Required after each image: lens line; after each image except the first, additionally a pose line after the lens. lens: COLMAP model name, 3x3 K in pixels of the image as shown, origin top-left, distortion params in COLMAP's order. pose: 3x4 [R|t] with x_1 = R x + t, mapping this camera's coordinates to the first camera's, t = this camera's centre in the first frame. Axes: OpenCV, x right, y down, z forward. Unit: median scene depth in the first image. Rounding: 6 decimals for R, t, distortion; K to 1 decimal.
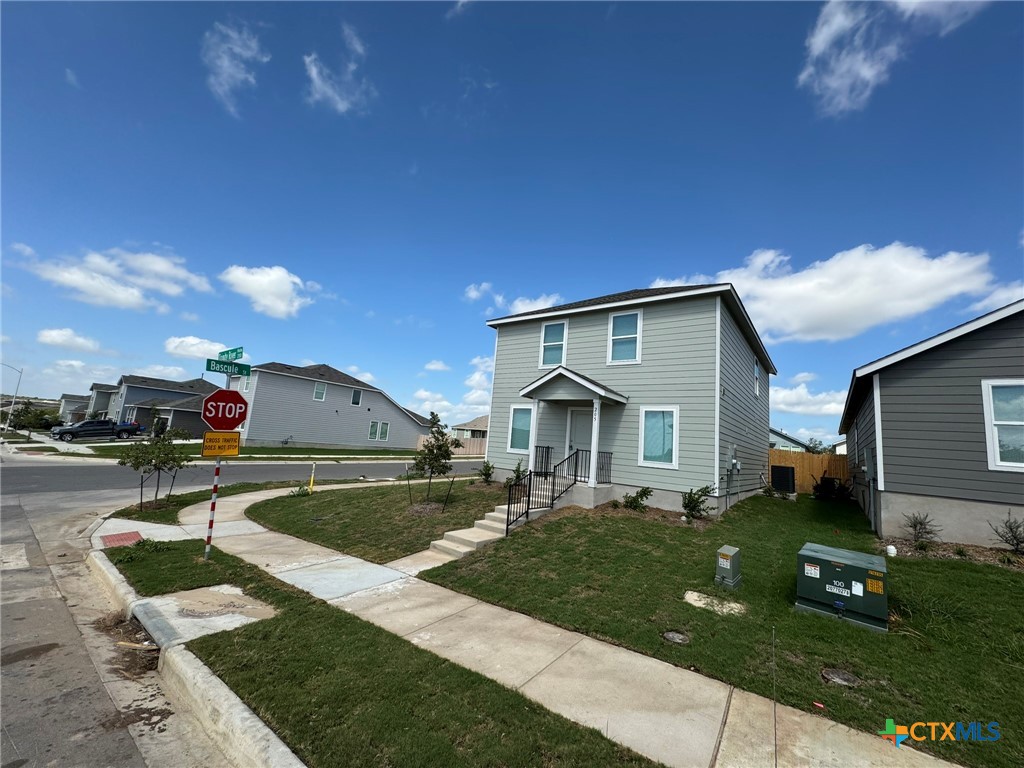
lens RADIAL K [[408.6, 0, 520.3], [0, 408.6, 386.7], [0, 0, 1]] dist [-0.001140, 0.000211]
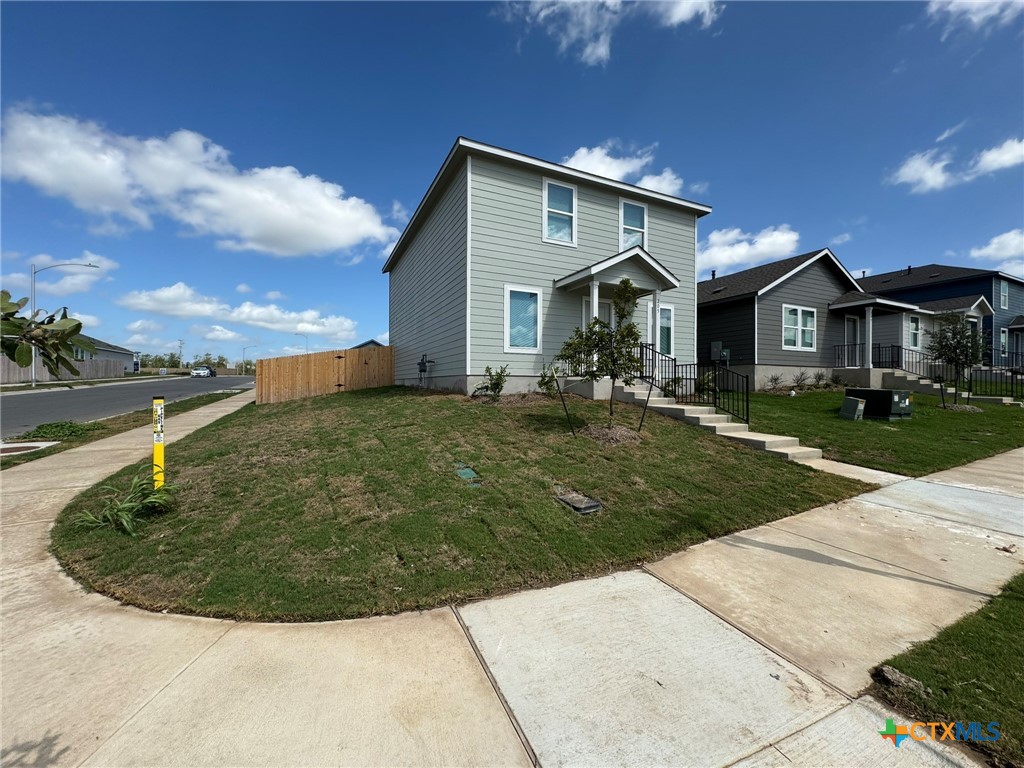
lens RADIAL K [[408.6, 0, 517.3], [0, 408.6, 383.9], [0, 0, 1]] dist [-0.001140, 0.000211]
pose [[0.458668, -0.083461, 0.884679, -1.217572], [-0.093950, 0.985445, 0.141676, 0.205660], [-0.883627, -0.148098, 0.444151, 1.222827]]
